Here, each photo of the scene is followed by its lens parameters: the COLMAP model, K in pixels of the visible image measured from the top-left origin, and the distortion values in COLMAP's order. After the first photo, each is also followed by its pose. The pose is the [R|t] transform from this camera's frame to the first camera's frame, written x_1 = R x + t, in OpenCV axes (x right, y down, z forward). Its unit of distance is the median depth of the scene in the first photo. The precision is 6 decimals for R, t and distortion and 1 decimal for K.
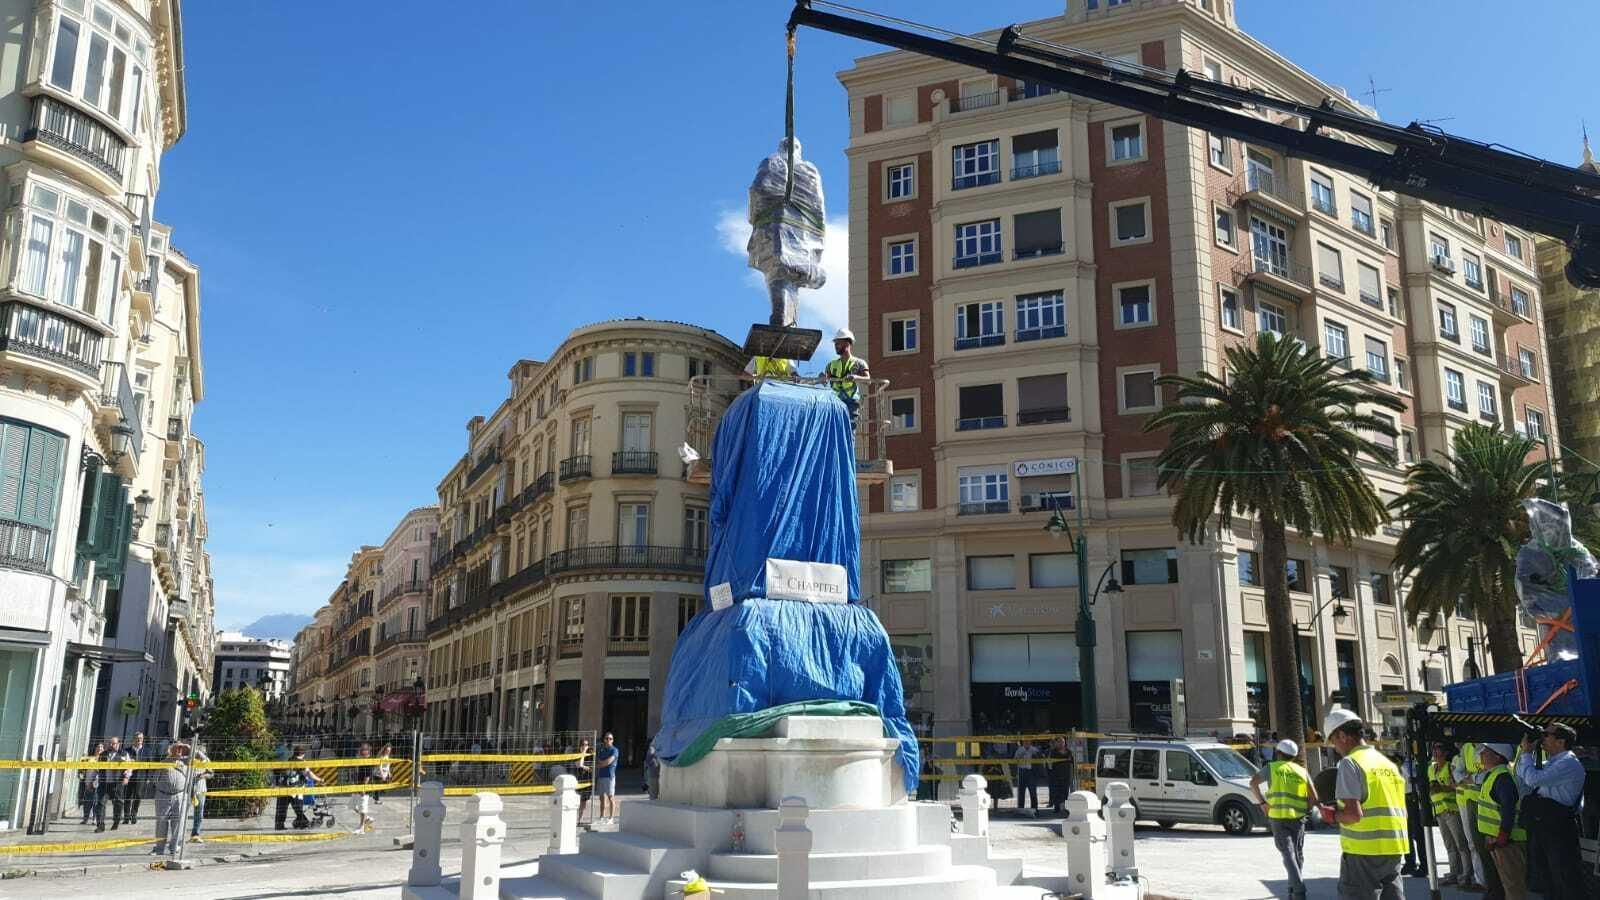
lens RADIAL K [[1279.8, 0, 796.3], [0, 1279.8, 443.5], [0, 0, 1]] dist [0.081798, -0.103900]
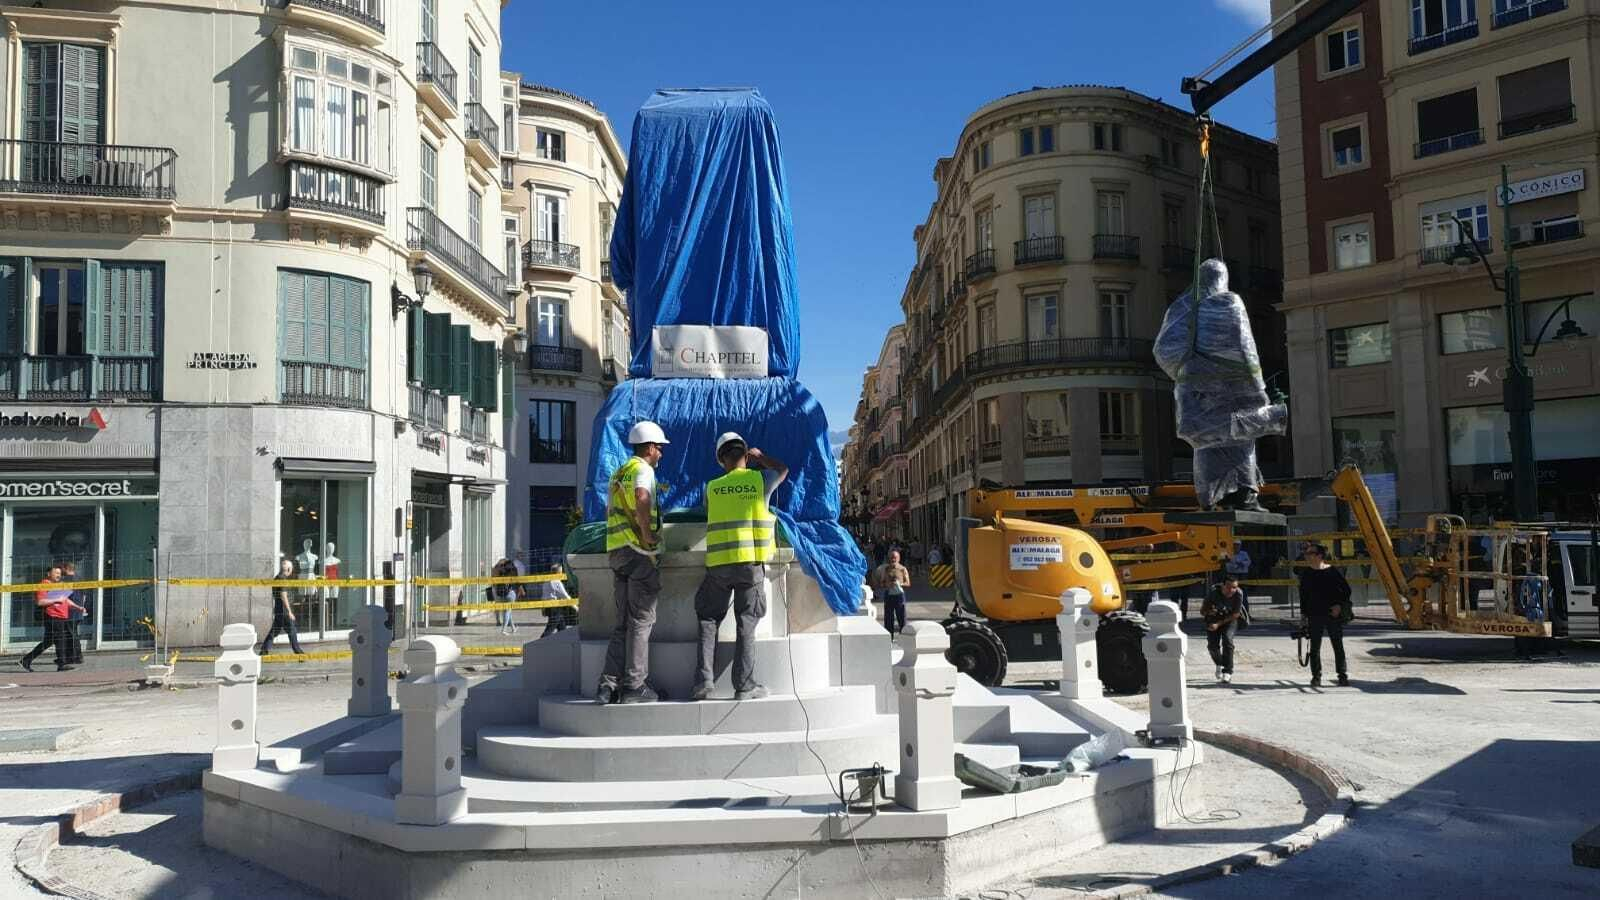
lens RADIAL K [[1262.2, 0, 810.0], [0, 1262.2, 445.9], [0, 0, 1]] dist [0.011457, -0.008722]
pose [[0.899280, -0.057303, -0.433604, 0.116202], [0.121203, 0.985204, 0.121172, 0.024891], [0.420245, -0.161521, 0.892919, 0.108406]]
